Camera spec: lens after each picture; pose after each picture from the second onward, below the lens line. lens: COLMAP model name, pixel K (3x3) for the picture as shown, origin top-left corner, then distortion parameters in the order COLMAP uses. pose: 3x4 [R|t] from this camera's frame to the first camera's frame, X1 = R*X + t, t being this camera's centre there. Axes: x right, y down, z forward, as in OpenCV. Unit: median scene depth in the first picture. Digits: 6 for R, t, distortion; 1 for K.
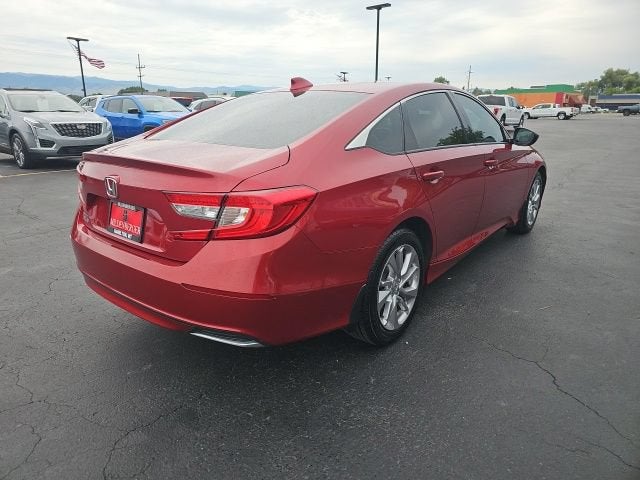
lens RADIAL K [[420.0, 0, 307.0], [0, 420.0, 228.5], [0, 0, 1]] dist [0.062539, -0.045639]
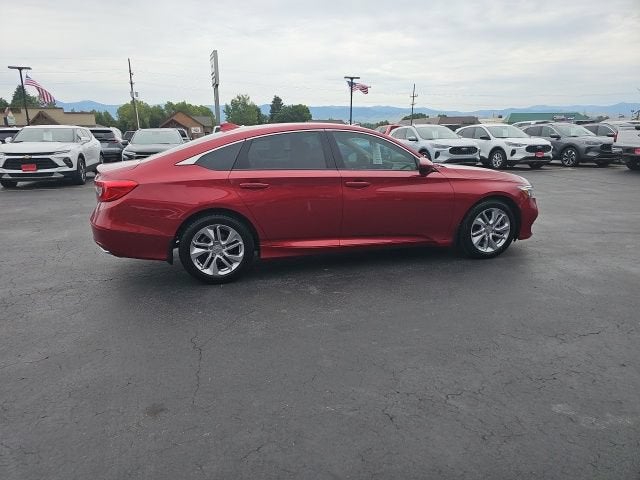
lens RADIAL K [[422.0, 0, 307.0], [0, 422.0, 236.4], [0, 0, 1]] dist [0.061129, -0.048923]
pose [[0.812249, 0.130595, -0.568505, 1.308820], [-0.151512, 0.988399, 0.010579, 0.012459], [0.563291, 0.077543, 0.822612, -0.150375]]
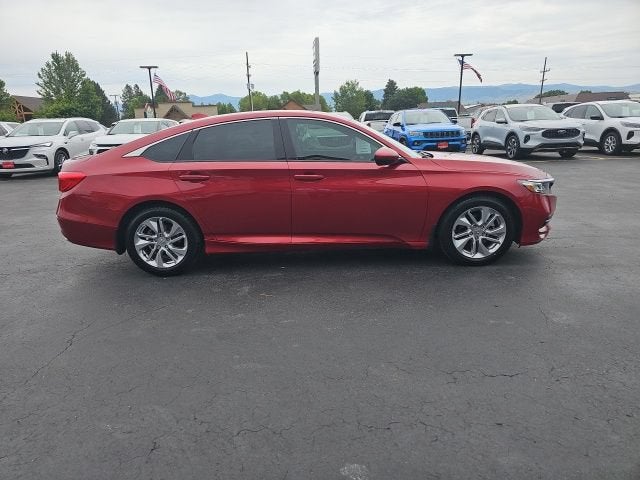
lens RADIAL K [[422.0, 0, 307.0], [0, 422.0, 236.4], [0, 0, 1]] dist [0.061129, -0.048923]
pose [[0.633472, 0.179467, -0.752665, 1.659395], [-0.178201, 0.980420, 0.083792, -0.114847], [0.752966, 0.081046, 0.653050, 0.315669]]
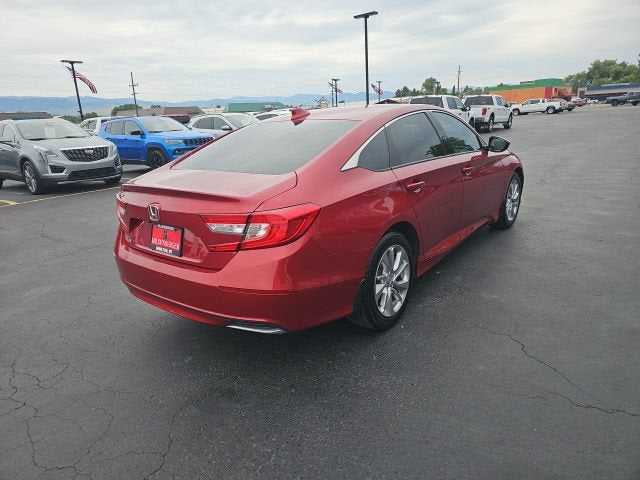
lens RADIAL K [[419.1, 0, 312.4], [0, 419.1, 231.8], [0, 0, 1]] dist [0.061946, -0.046029]
pose [[0.998189, -0.059114, 0.011192, -0.013201], [0.059193, 0.998223, -0.006899, -0.004665], [-0.010764, 0.007549, 0.999914, -0.177751]]
